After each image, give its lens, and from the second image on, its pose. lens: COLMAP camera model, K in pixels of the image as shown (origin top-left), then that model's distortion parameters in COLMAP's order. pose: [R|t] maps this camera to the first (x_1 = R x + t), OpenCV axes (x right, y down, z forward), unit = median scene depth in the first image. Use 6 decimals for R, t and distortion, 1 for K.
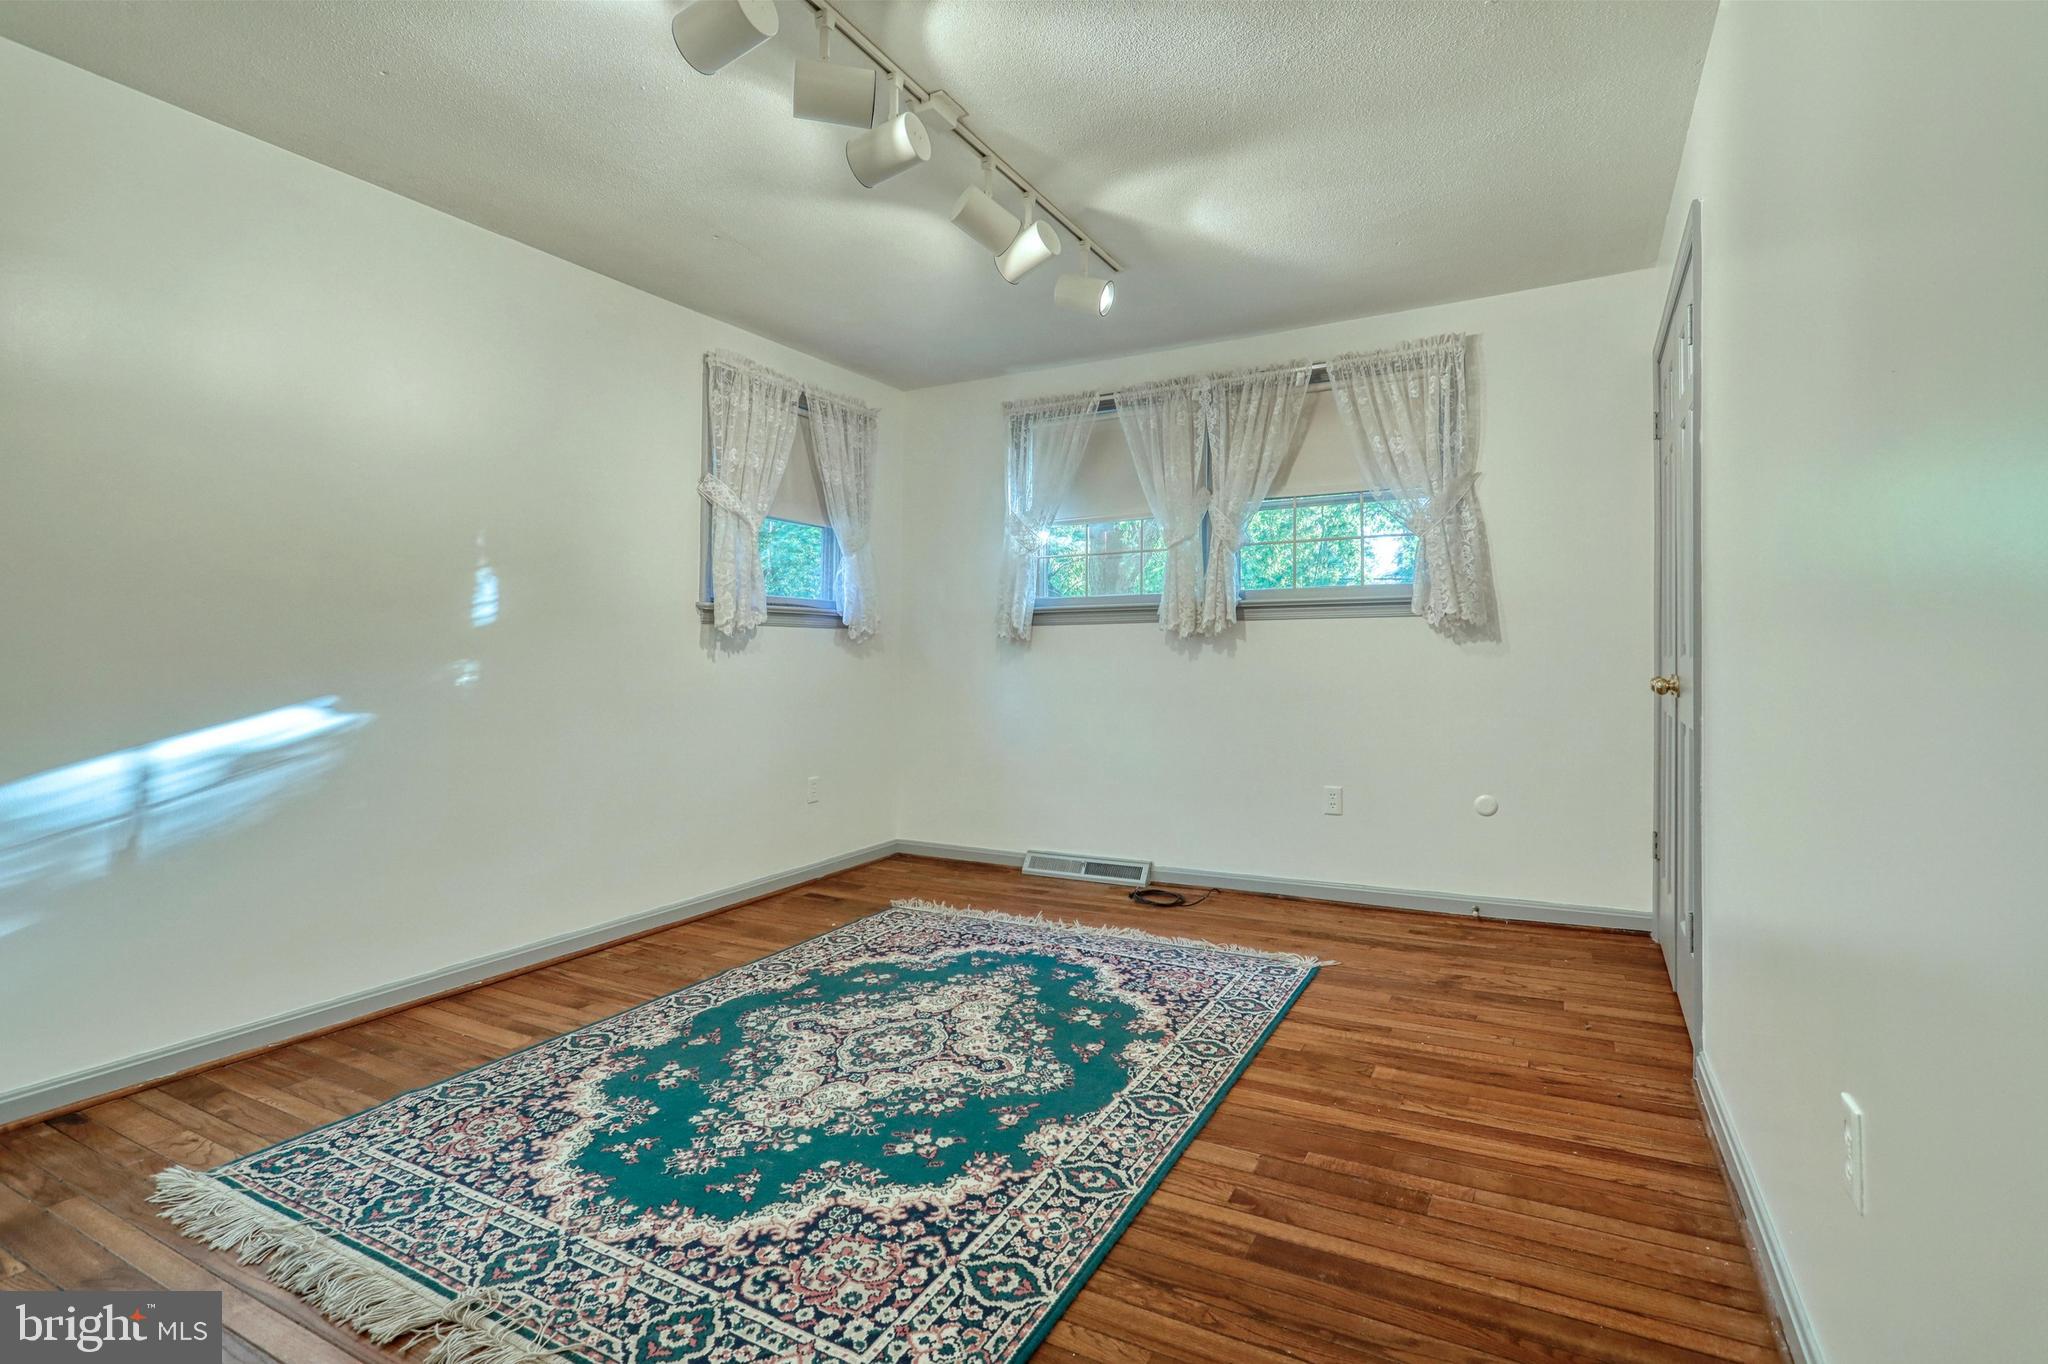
lens RADIAL K [[972.1, 0, 1030.8], [0, 972.1, 638.5], [0, 0, 1]] dist [-0.008298, 0.003003]
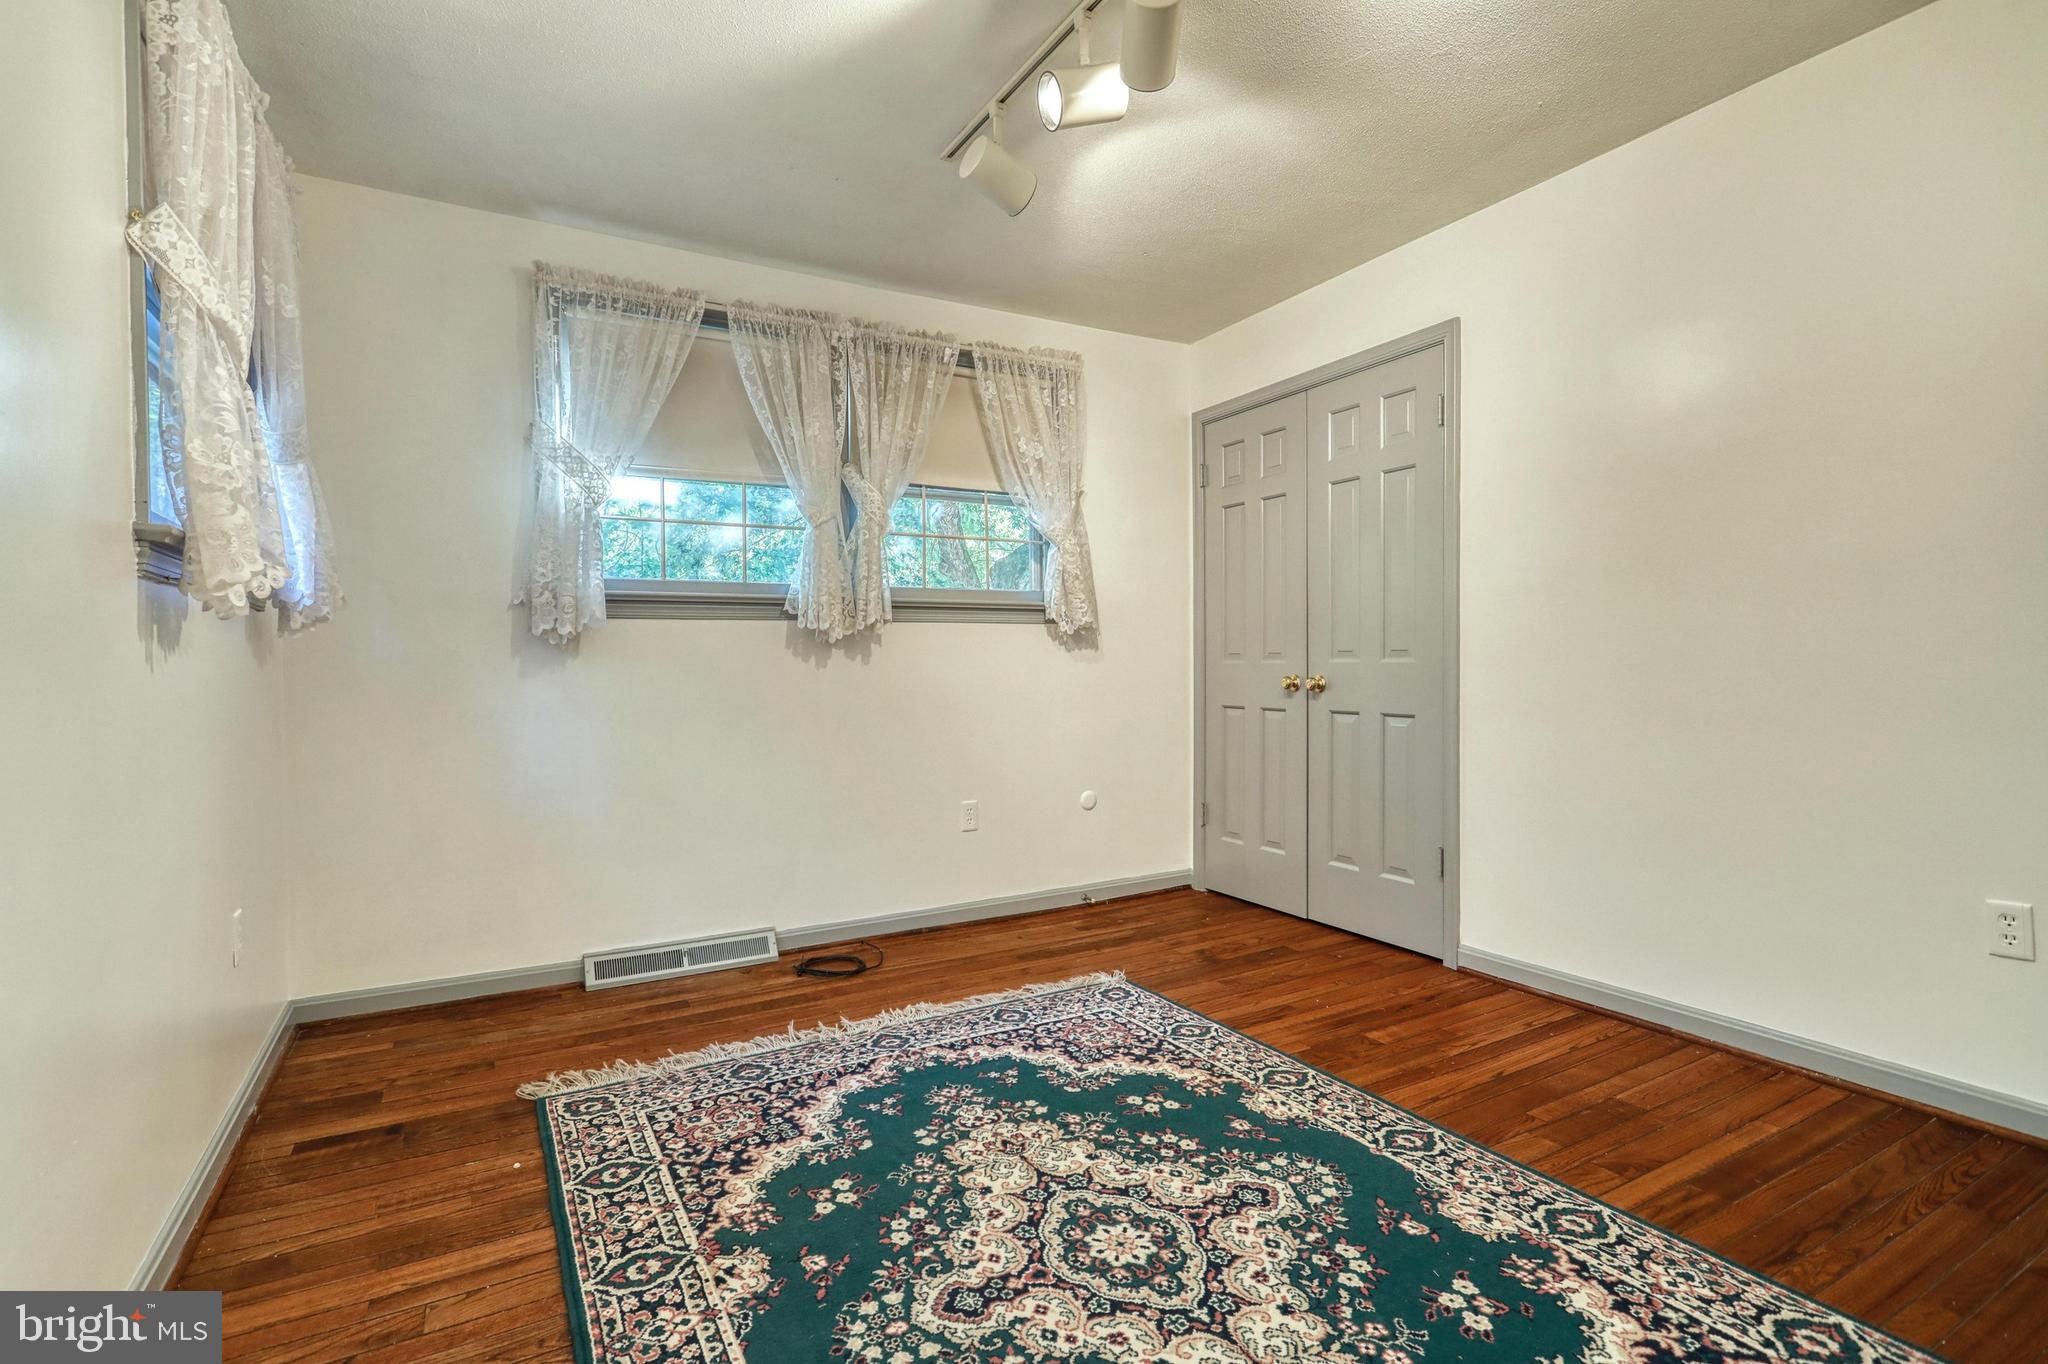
lens RADIAL K [[972.1, 0, 1018.4], [0, 972.1, 691.1], [0, 0, 1]] dist [-0.008298, 0.003003]
pose [[0.540257, -0.021517, 0.841225, -0.637934], [-0.007367, 0.999514, 0.030297, 0.022973], [-0.841468, -0.022565, 0.539836, 0.631639]]
